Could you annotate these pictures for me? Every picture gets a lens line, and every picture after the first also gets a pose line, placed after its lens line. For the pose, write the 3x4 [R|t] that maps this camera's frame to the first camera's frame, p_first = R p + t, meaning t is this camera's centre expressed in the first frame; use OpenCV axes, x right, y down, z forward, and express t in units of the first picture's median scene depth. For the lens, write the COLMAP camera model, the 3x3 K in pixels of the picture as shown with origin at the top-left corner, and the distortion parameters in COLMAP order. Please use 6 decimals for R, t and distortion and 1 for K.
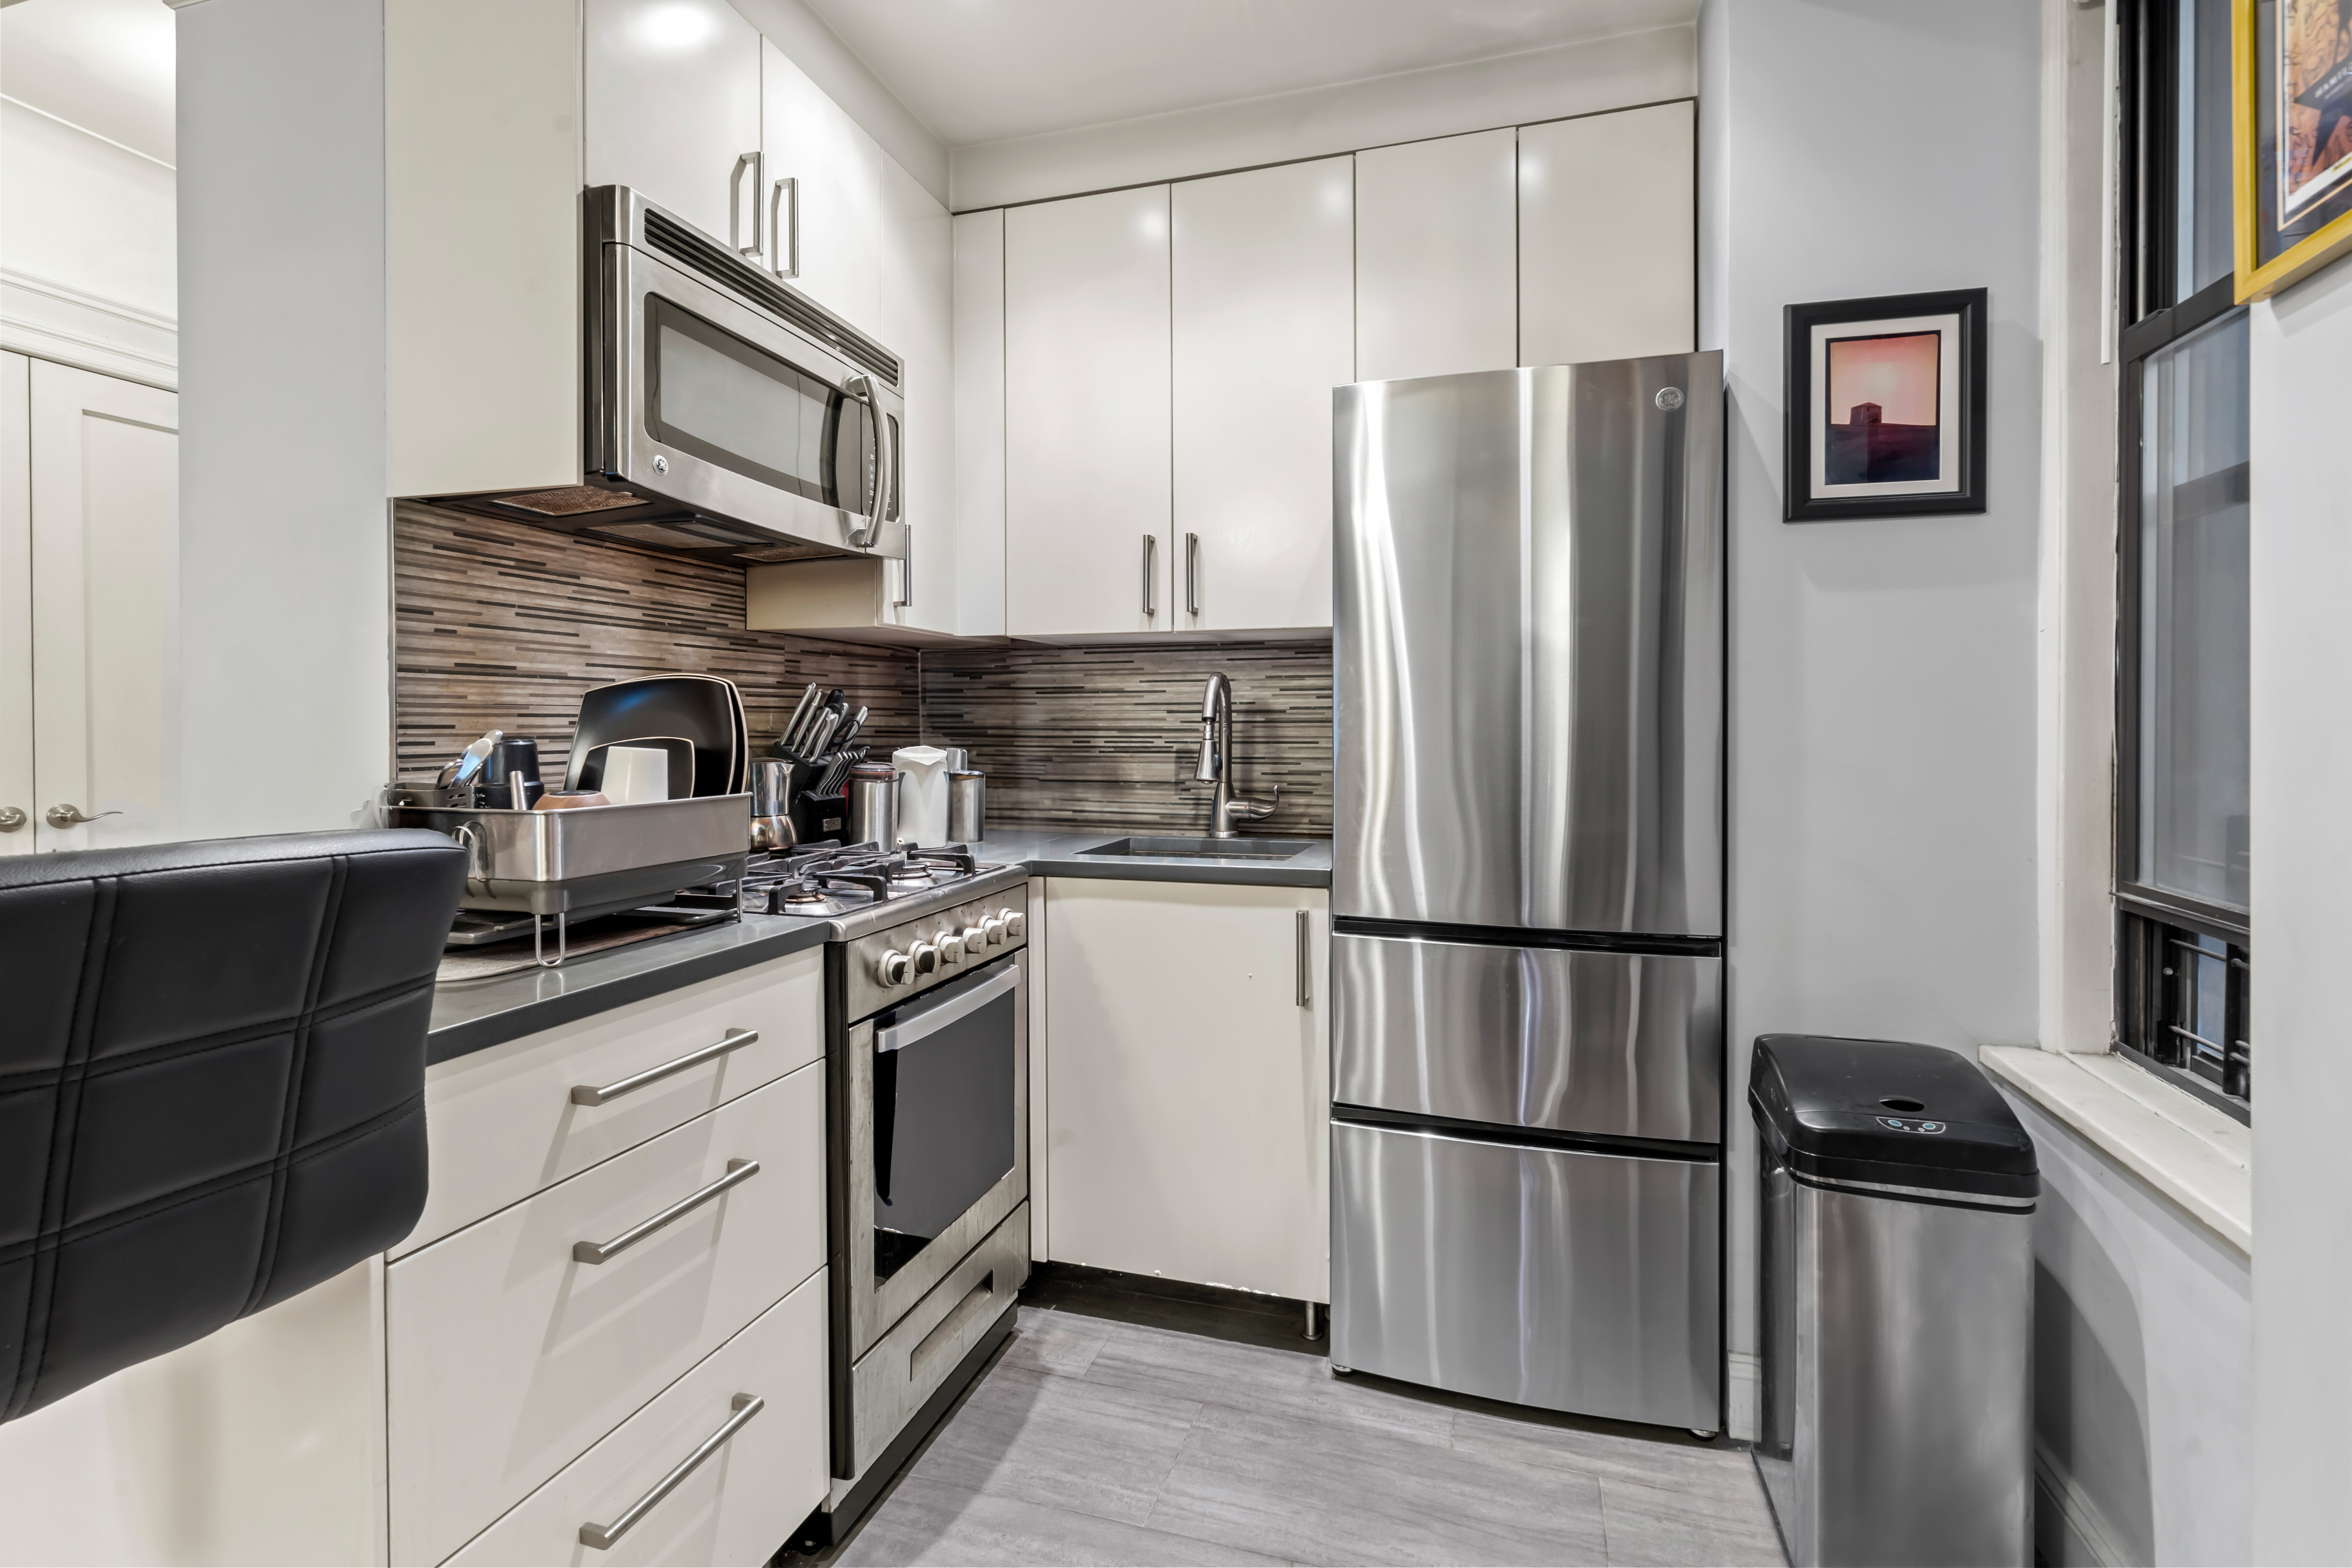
lens RADIAL K [[1185.6, 0, 1126.6], [0, 1185.6, 727.9], [0, 0, 1]] dist [-0.002100, 0.000065]
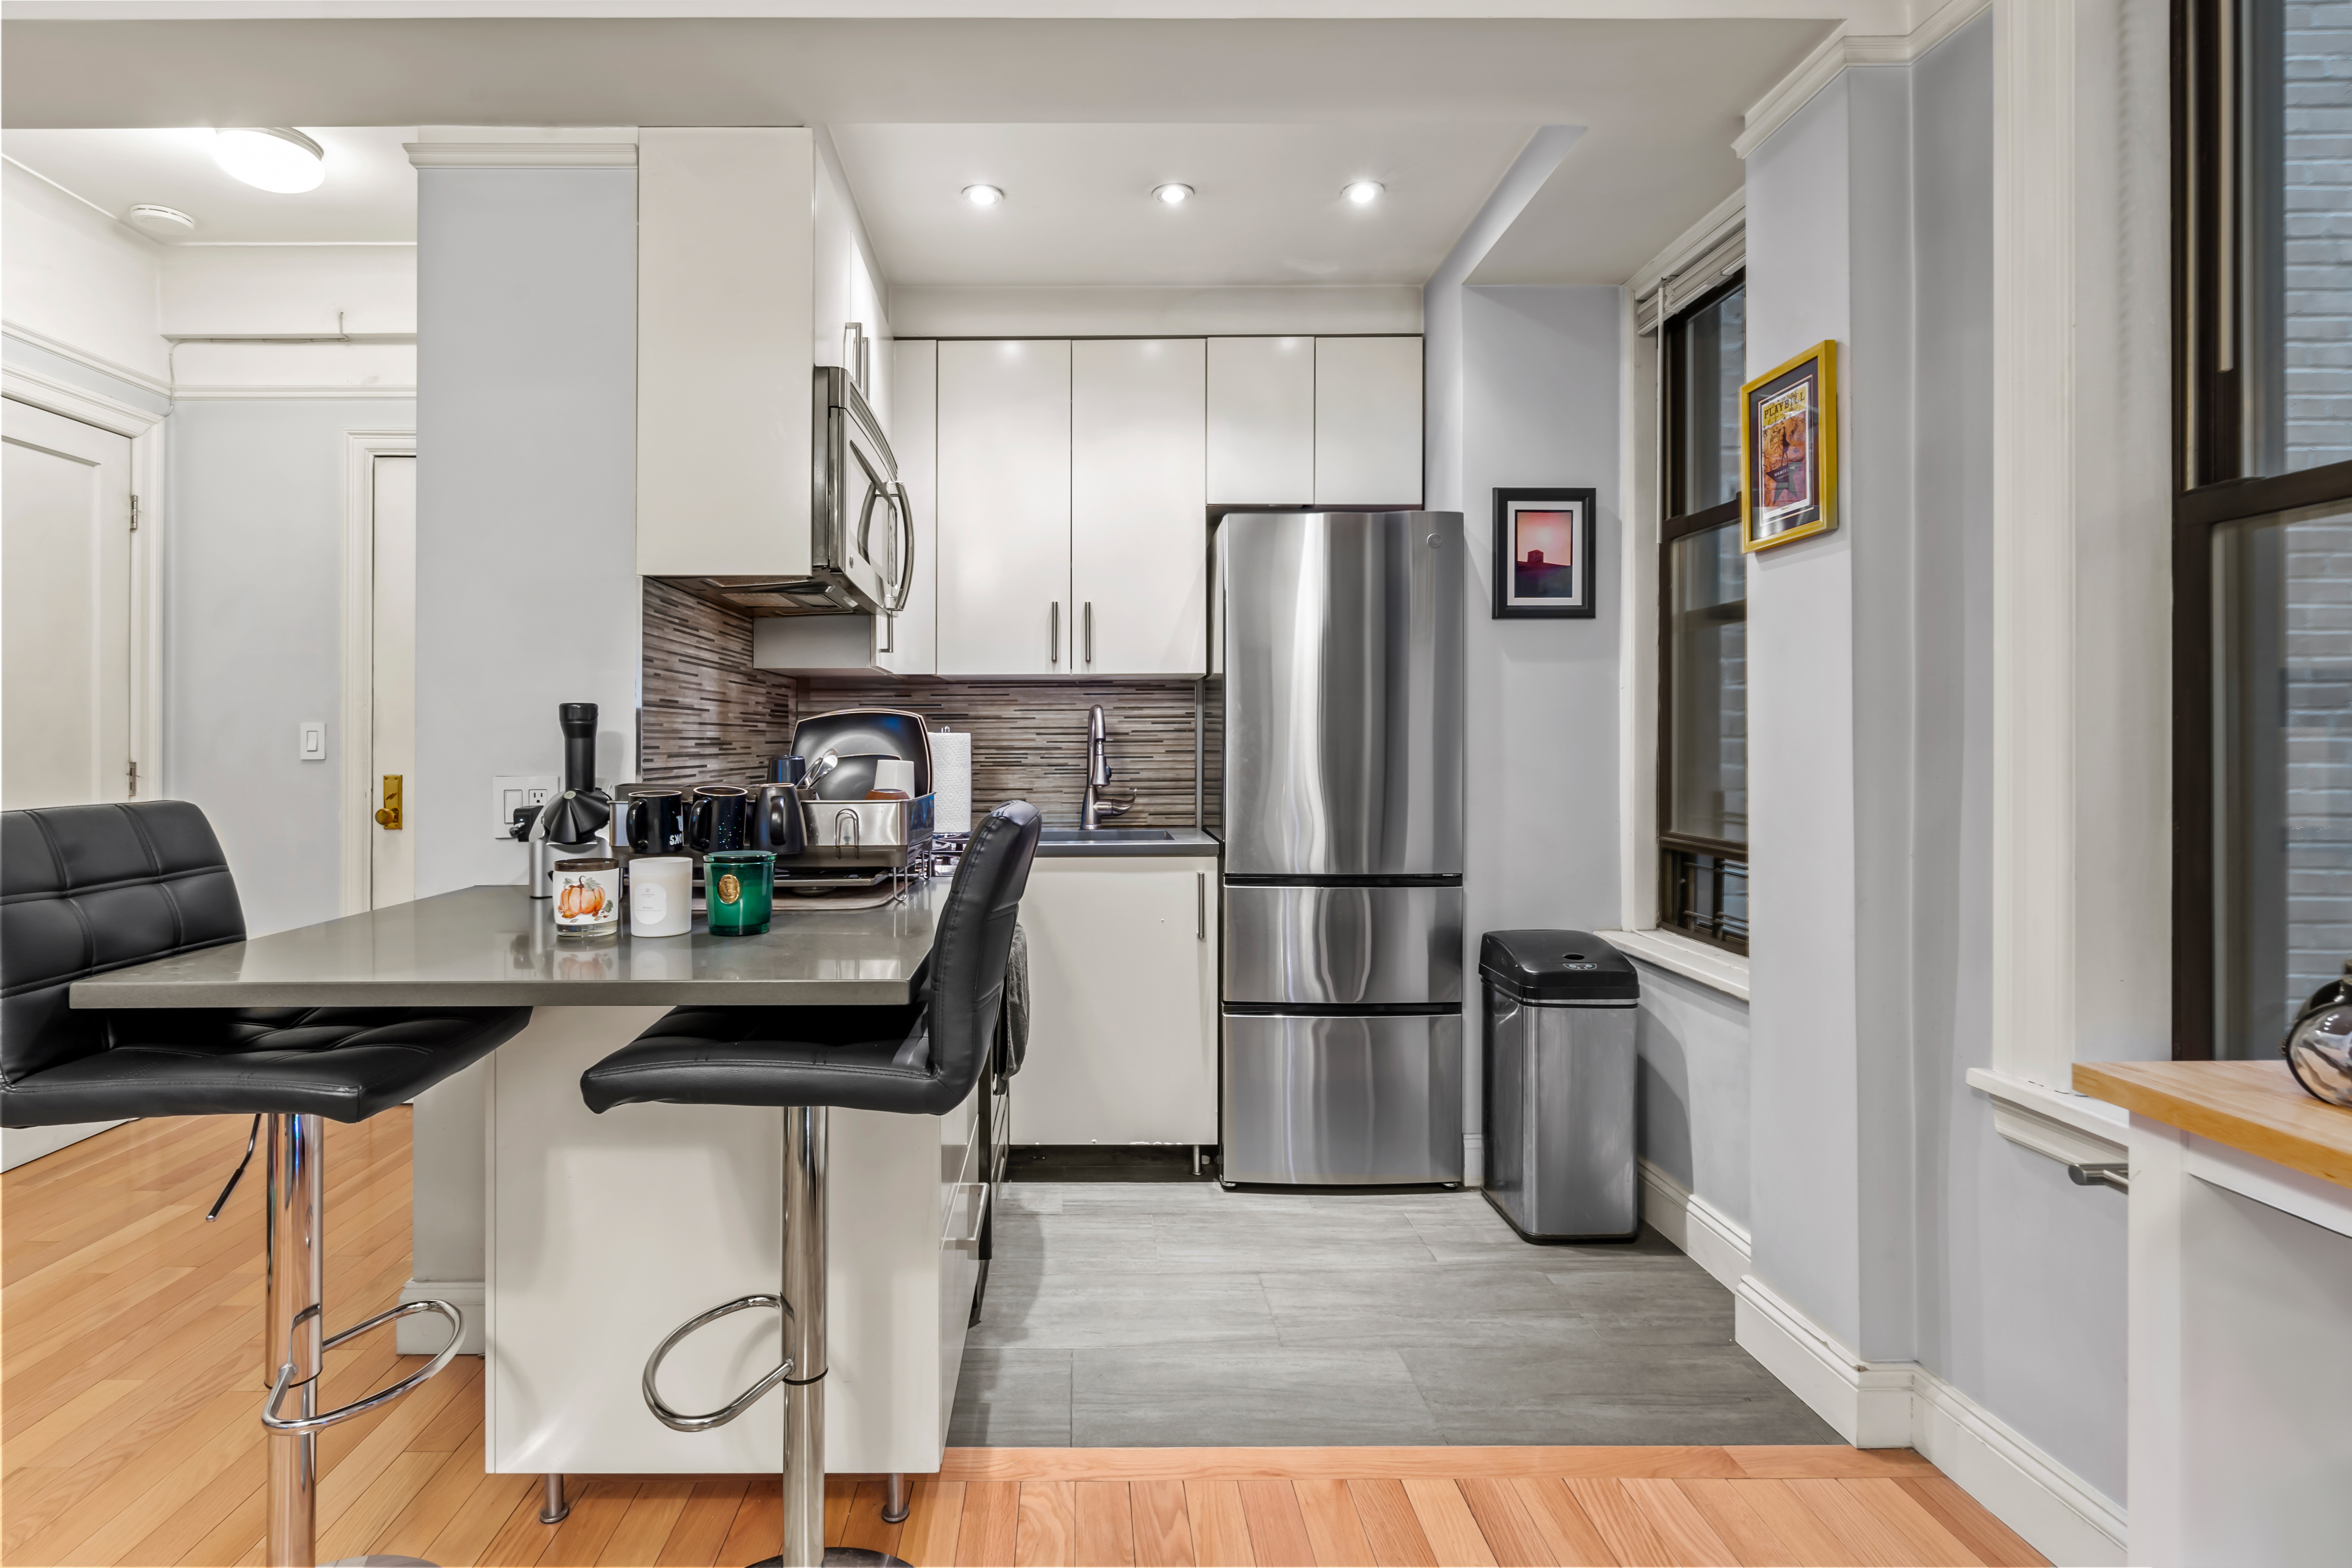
lens RADIAL K [[1185.6, 0, 1122.6], [0, 1185.6, 741.8], [0, 0, 1]] dist [-0.002100, 0.000065]
pose [[0.941530, -0.003094, 0.336915, -0.468785], [0.004655, 0.999982, -0.003827, 0.000039], [-0.336897, 0.005171, 0.941527, -0.361746]]
